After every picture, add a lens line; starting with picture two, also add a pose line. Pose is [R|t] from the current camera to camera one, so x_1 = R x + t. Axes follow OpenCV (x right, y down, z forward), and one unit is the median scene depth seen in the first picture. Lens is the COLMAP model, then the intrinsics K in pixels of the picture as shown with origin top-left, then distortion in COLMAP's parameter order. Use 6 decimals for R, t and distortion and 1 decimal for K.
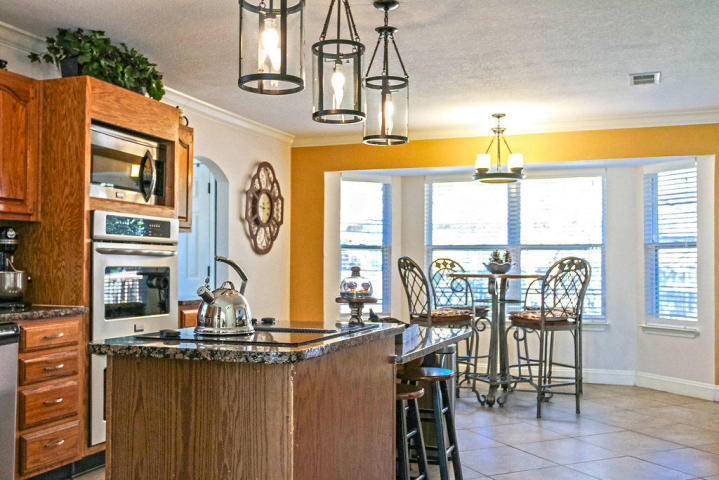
lens RADIAL K [[743.0, 0, 359.5], [0, 743.0, 240.0], [0, 0, 1]] dist [-0.006251, -0.005842]
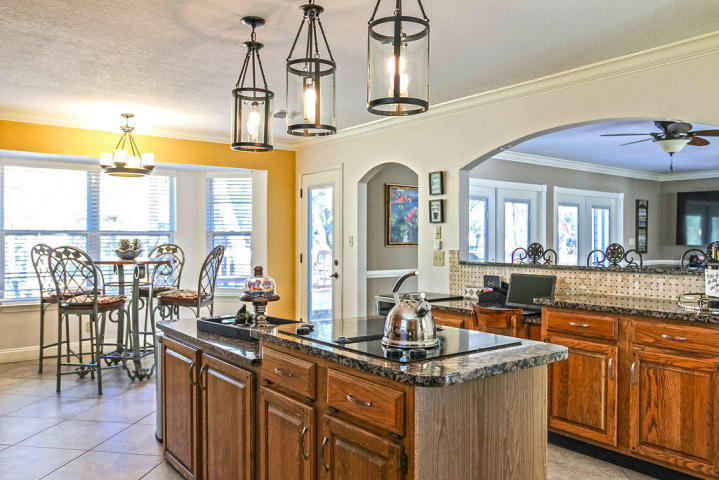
lens RADIAL K [[583.3, 0, 359.5], [0, 583.3, 240.0], [0, 0, 1]] dist [0.005854, 0.001661]
pose [[0.539667, -0.007127, 0.841848, -0.364030], [-0.028500, 0.999236, 0.026730, -0.017098], [-0.841396, -0.038418, 0.539052, 0.245107]]
